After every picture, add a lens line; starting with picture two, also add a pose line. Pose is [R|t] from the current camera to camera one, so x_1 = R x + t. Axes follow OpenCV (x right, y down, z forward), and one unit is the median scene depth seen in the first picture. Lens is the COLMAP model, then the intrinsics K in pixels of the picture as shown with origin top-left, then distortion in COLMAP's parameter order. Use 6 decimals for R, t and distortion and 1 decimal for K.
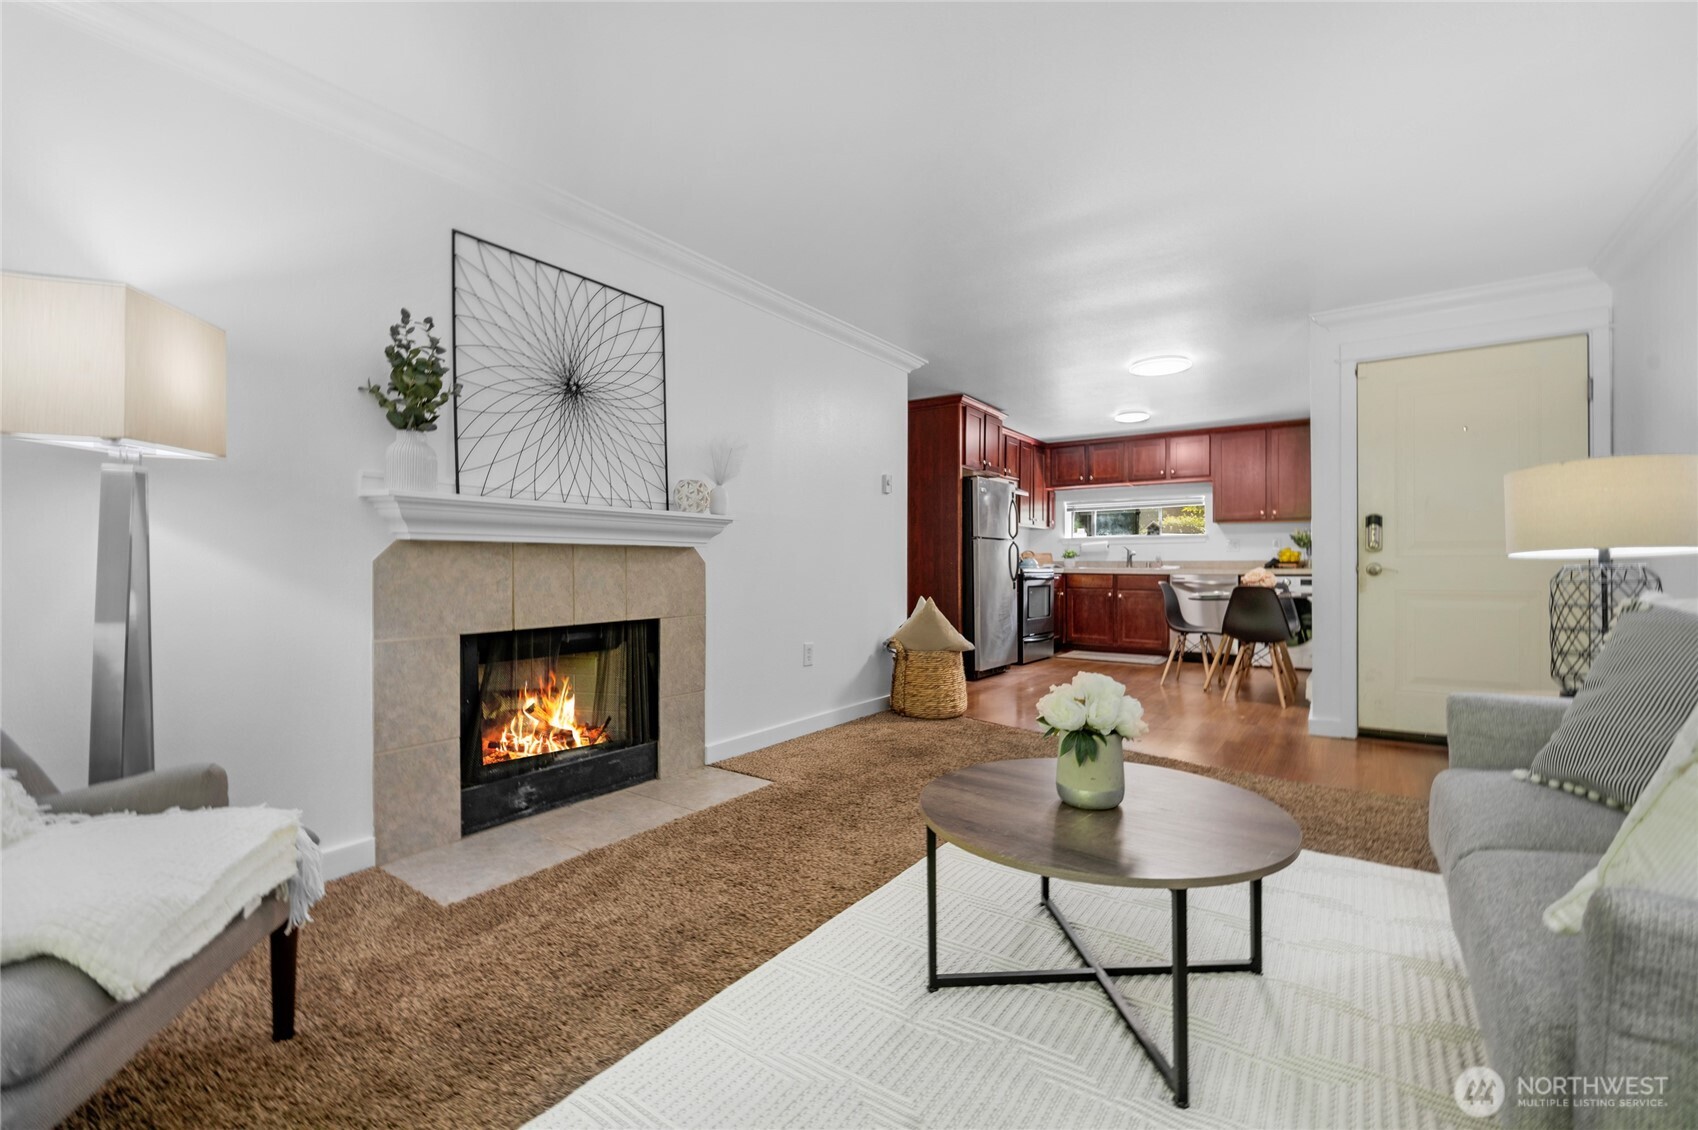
lens RADIAL K [[736.0, 0, 852.1], [0, 736.0, 571.9], [0, 0, 1]] dist [-0.009644, -0.000541]
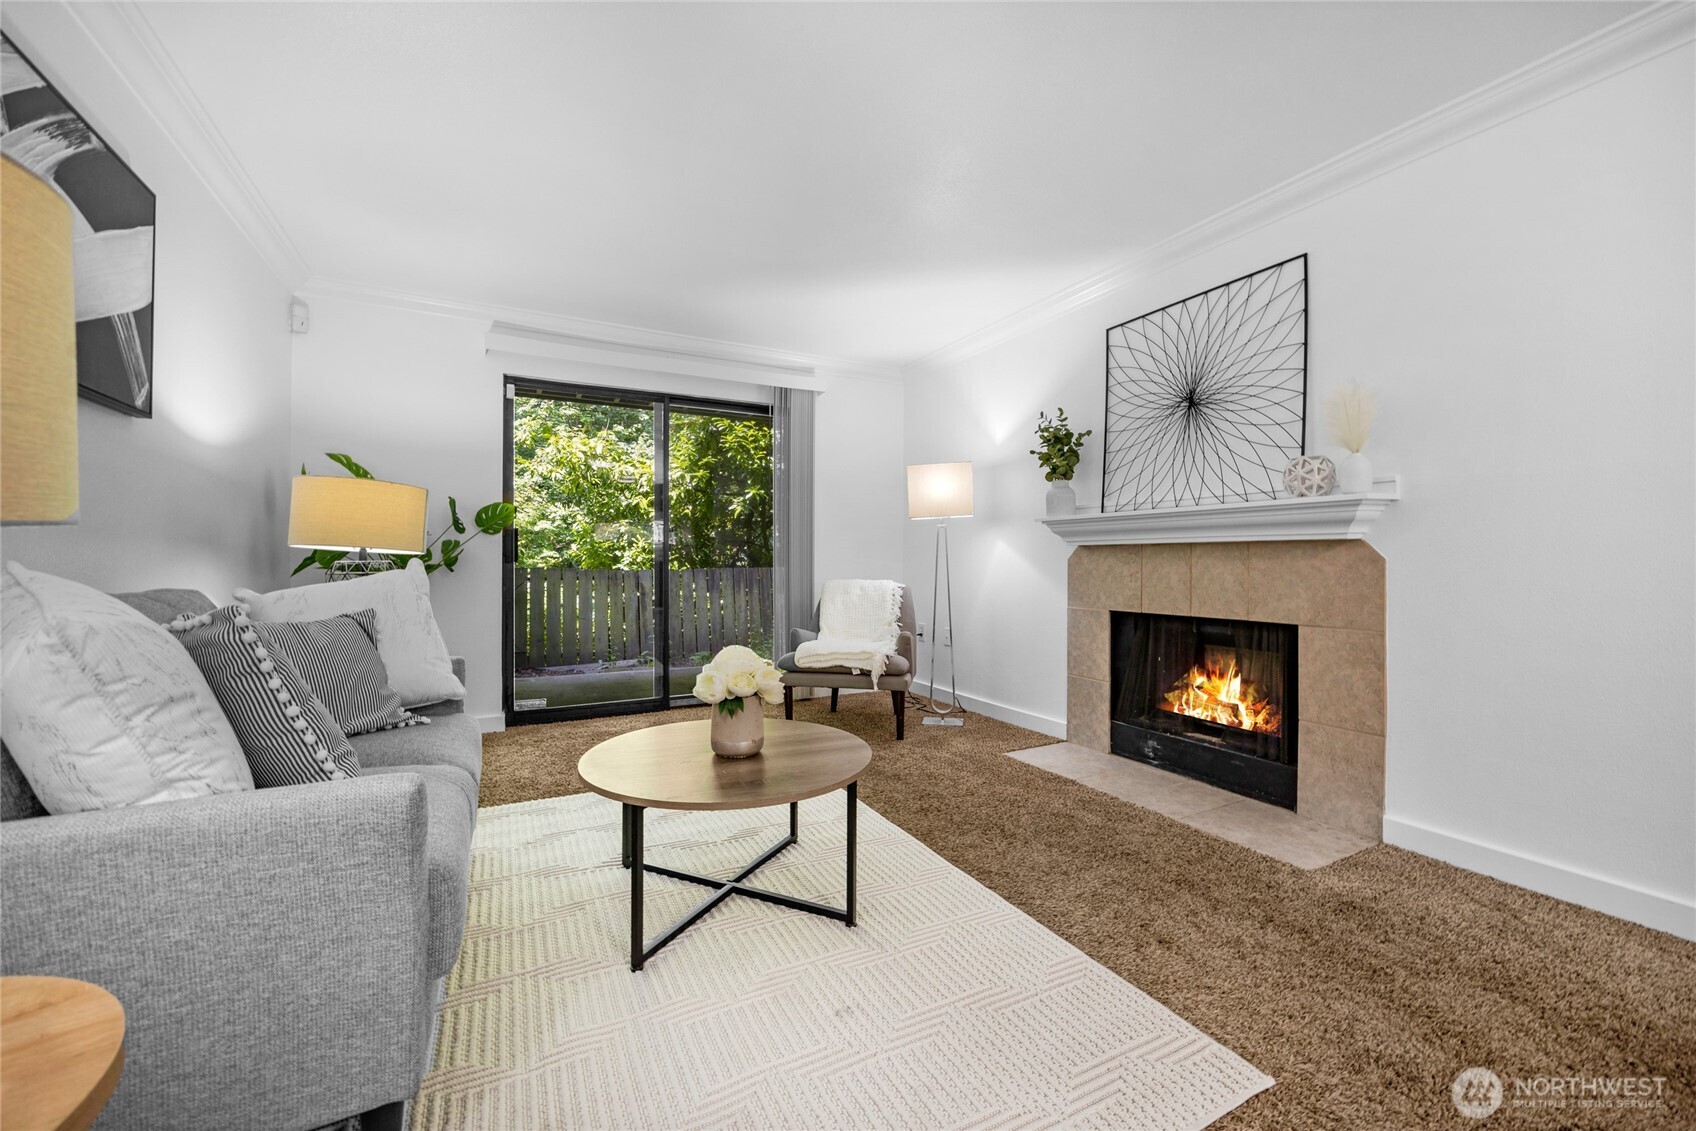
lens RADIAL K [[672.1, 0, 854.3], [0, 672.1, 561.1], [0, 0, 1]] dist [0.001446, -0.000301]
pose [[-0.458919, 0.002434, -0.888475, 0.679389], [-0.008375, 0.999940, 0.007065, -0.012191], [0.888439, 0.010683, -0.458871, 0.919469]]
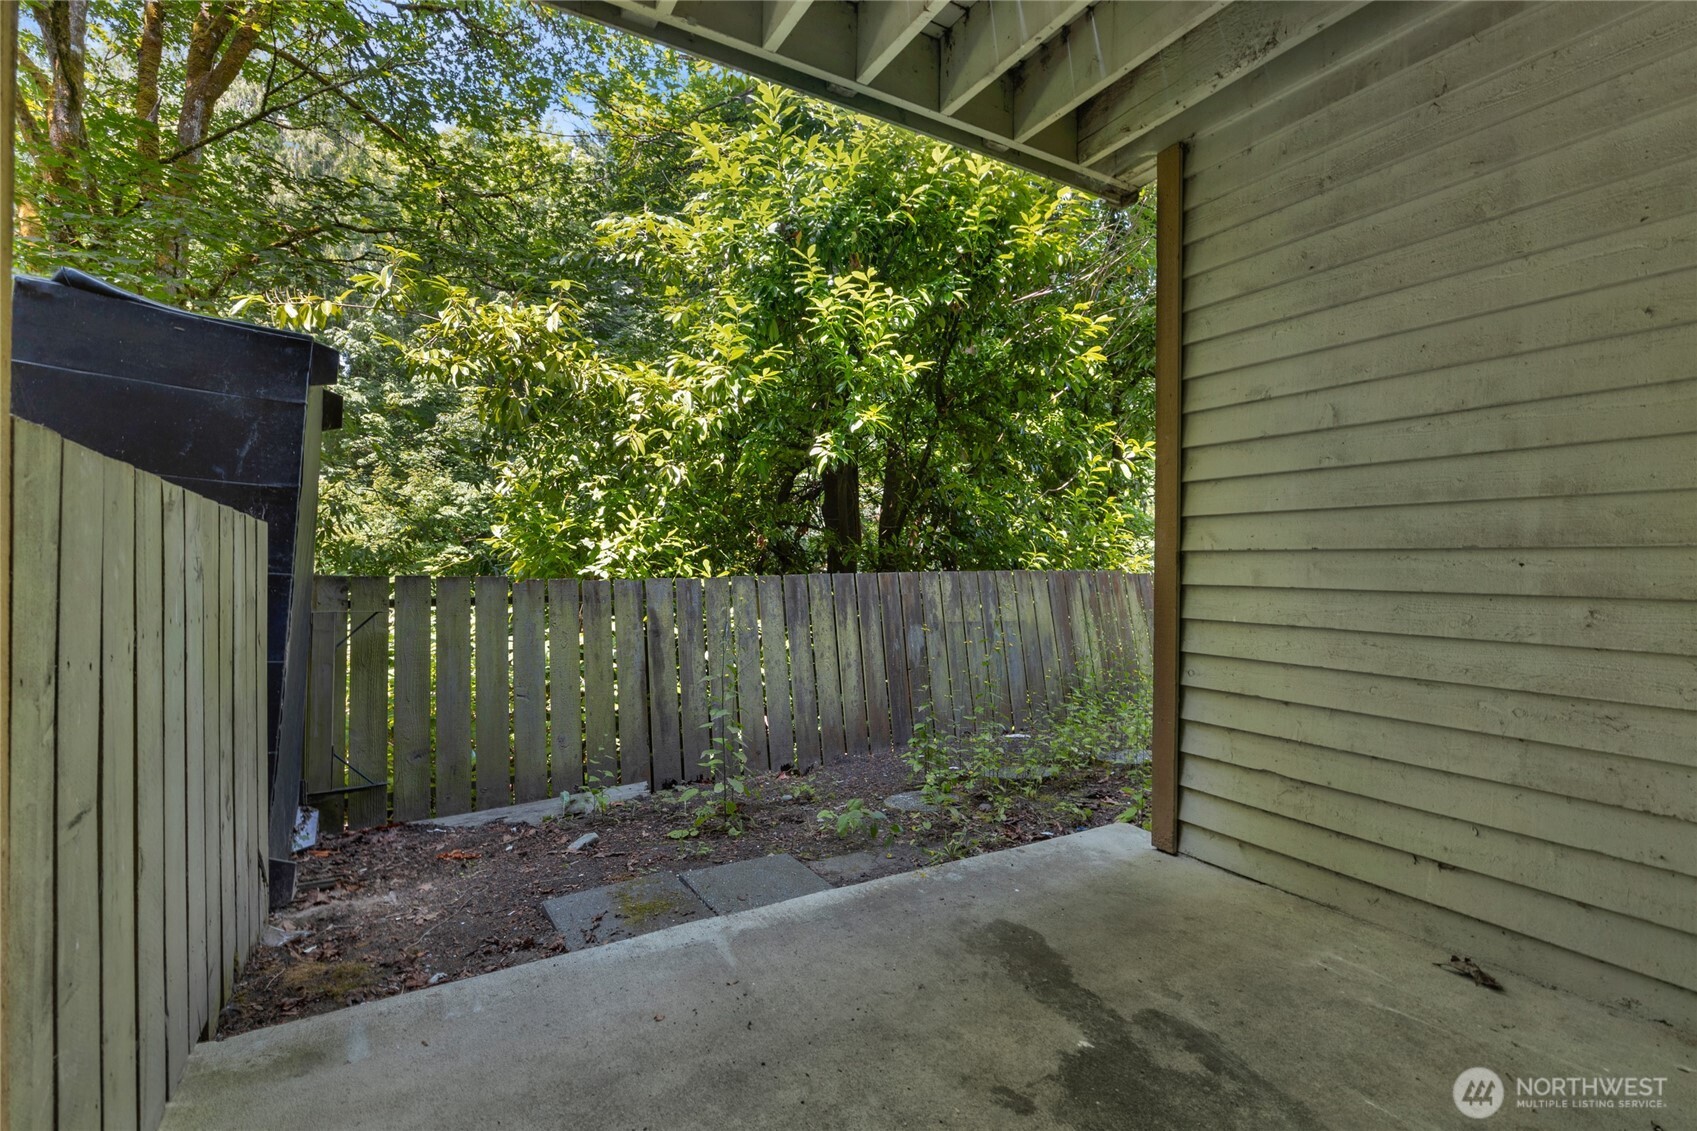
lens RADIAL K [[735.6, 0, 836.2], [0, 735.6, 554.3], [0, 0, 1]] dist [-0.009644, -0.000541]
pose [[-0.413089, -0.001317, -0.910690, -0.186940], [-0.004880, 0.999988, 0.000767, 0.001967], [0.910678, 0.004761, -0.413090, -0.145188]]
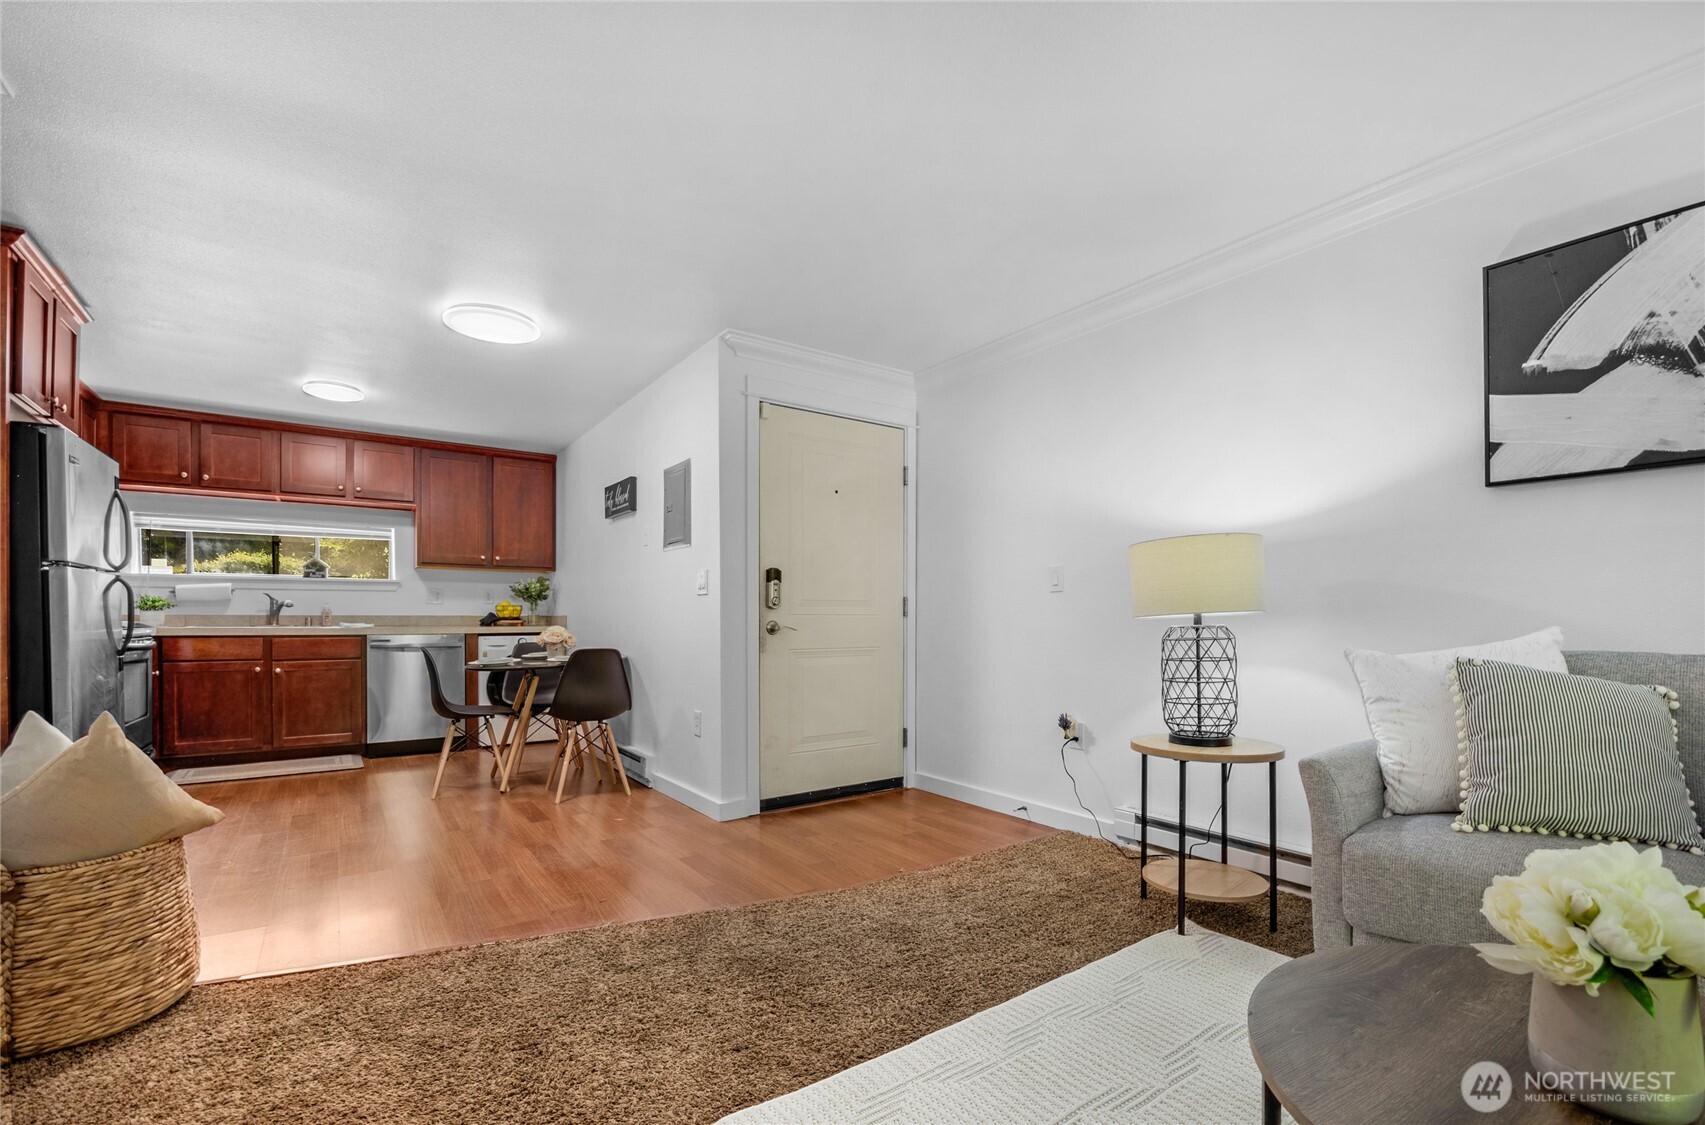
lens RADIAL K [[739.1, 0, 873.5], [0, 739.1, 621.1], [0, 0, 1]] dist [-0.009644, -0.000541]
pose [[0.315213, -0.002281, 0.949018, -0.179971], [0.007559, 0.999971, -0.000107, -0.013991], [-0.948991, 0.007207, 0.315221, 0.721066]]
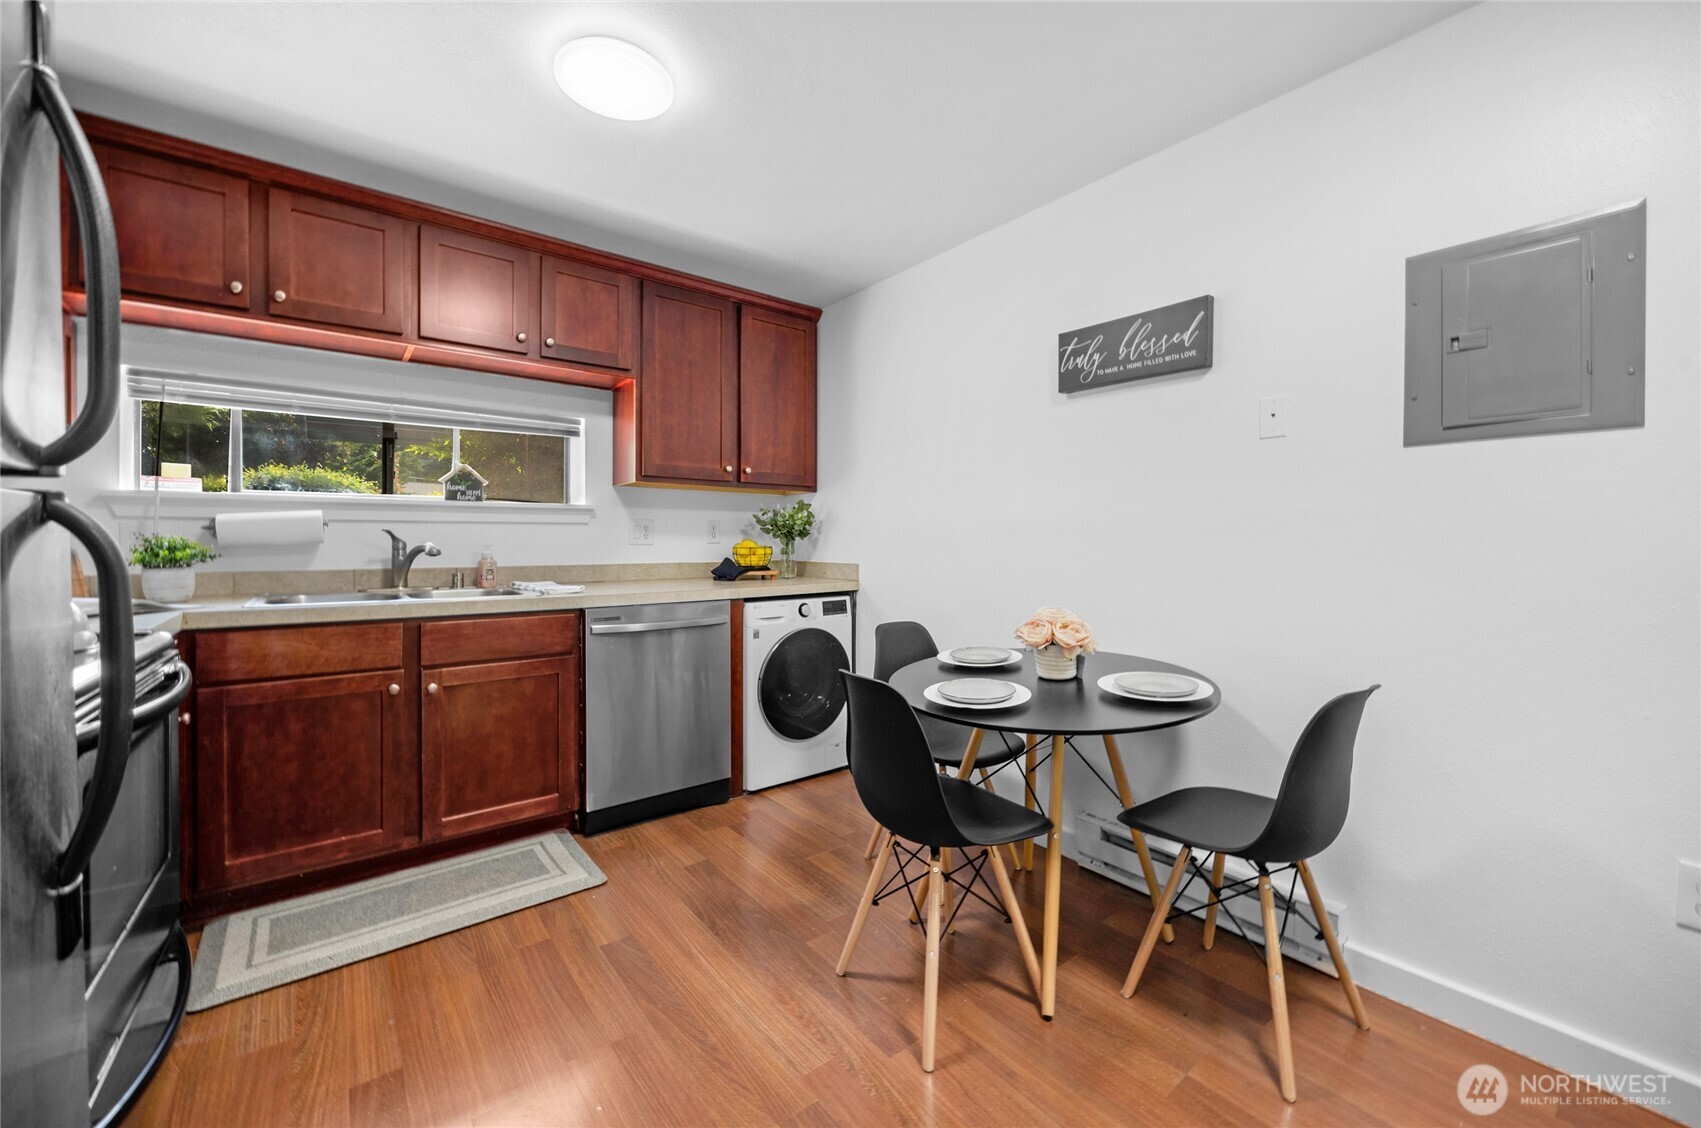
lens RADIAL K [[674.1, 0, 840.5], [0, 674.1, 543.2], [0, 0, 1]] dist [0.001446, -0.000301]
pose [[0.289792, -0.006553, 0.957067, 0.322431], [0.003264, 0.999978, 0.005858, -0.071827], [-0.957084, 0.001427, 0.289806, 1.749204]]
